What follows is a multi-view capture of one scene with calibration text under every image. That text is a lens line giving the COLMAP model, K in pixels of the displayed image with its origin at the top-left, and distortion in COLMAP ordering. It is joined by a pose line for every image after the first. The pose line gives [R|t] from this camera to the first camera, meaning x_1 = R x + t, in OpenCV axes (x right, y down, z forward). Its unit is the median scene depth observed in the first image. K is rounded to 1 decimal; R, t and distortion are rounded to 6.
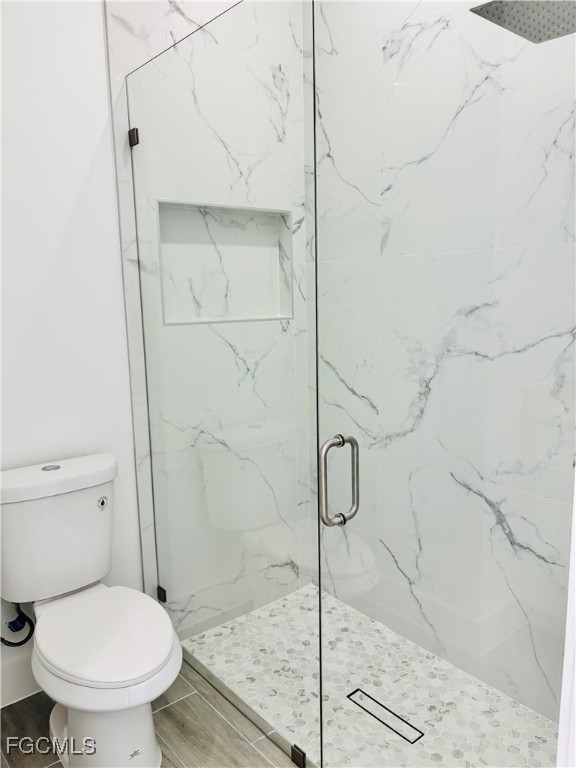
lens RADIAL K [[578.9, 0, 288.3], [0, 578.9, 384.7], [0, 0, 1]] dist [0.018712, -0.009561]
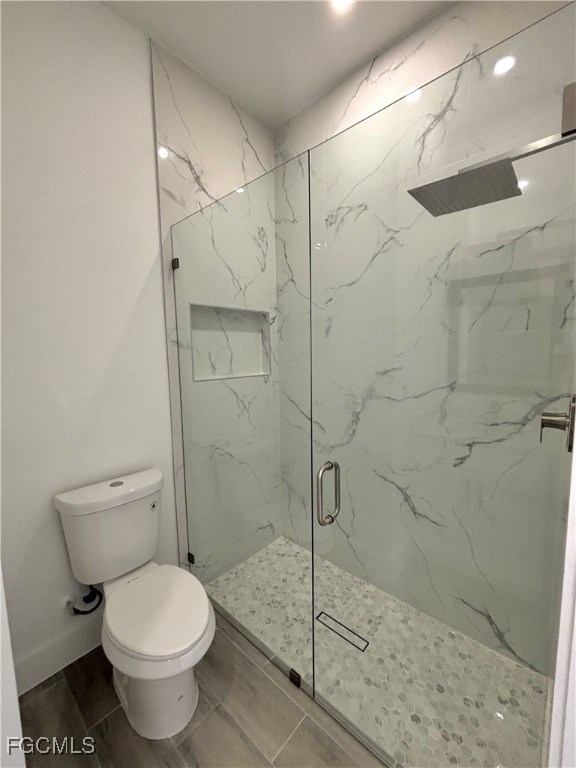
lens RADIAL K [[312.0, 0, 289.8], [0, 312.0, 382.3], [0, 0, 1]] dist [-0.001984, 0.000114]
pose [[0.990373, -0.011790, 0.137922, -0.076746], [0.021046, 0.997608, -0.065844, -0.042985], [-0.136815, 0.068113, 0.988252, 0.141521]]
